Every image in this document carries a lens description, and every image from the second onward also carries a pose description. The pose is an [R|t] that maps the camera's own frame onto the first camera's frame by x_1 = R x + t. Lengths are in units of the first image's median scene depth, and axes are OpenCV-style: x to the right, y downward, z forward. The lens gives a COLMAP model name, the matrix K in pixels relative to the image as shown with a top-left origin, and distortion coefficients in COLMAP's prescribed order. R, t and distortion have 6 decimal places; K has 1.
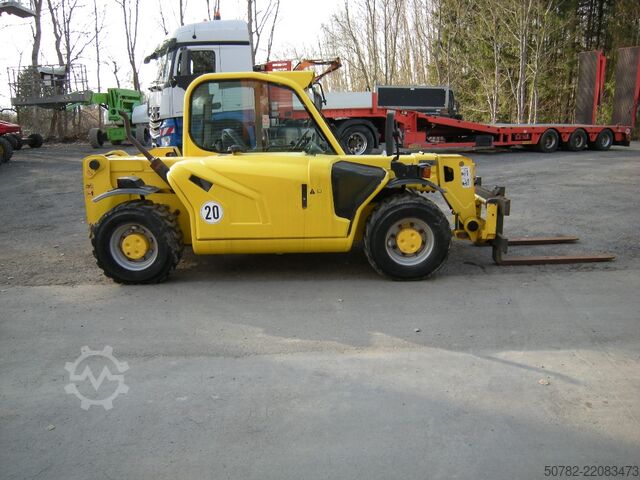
lens RADIAL K [[517.8, 0, 319.9], [0, 517.8, 220.4], [0, 0, 1]] dist [-0.040749, 0.000736]
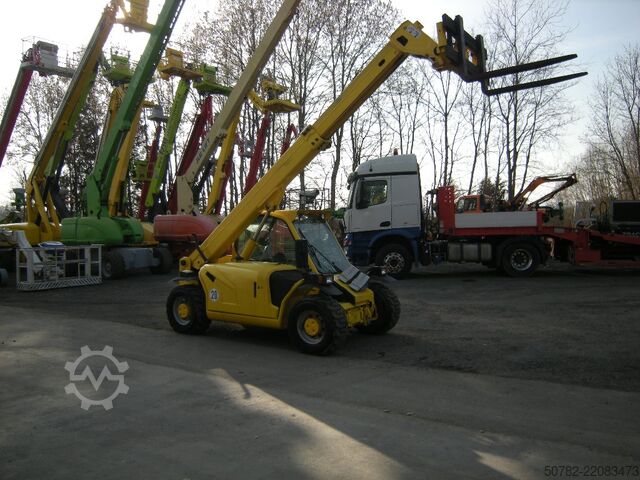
lens RADIAL K [[492.3, 0, 320.0], [0, 492.3, 240.0], [0, 0, 1]] dist [-0.034072, 0.002528]
pose [[0.852010, 0.029465, -0.522696, 0.876078], [-0.117662, 0.983649, -0.136344, -0.012941], [0.510132, 0.177668, 0.841546, -0.192094]]
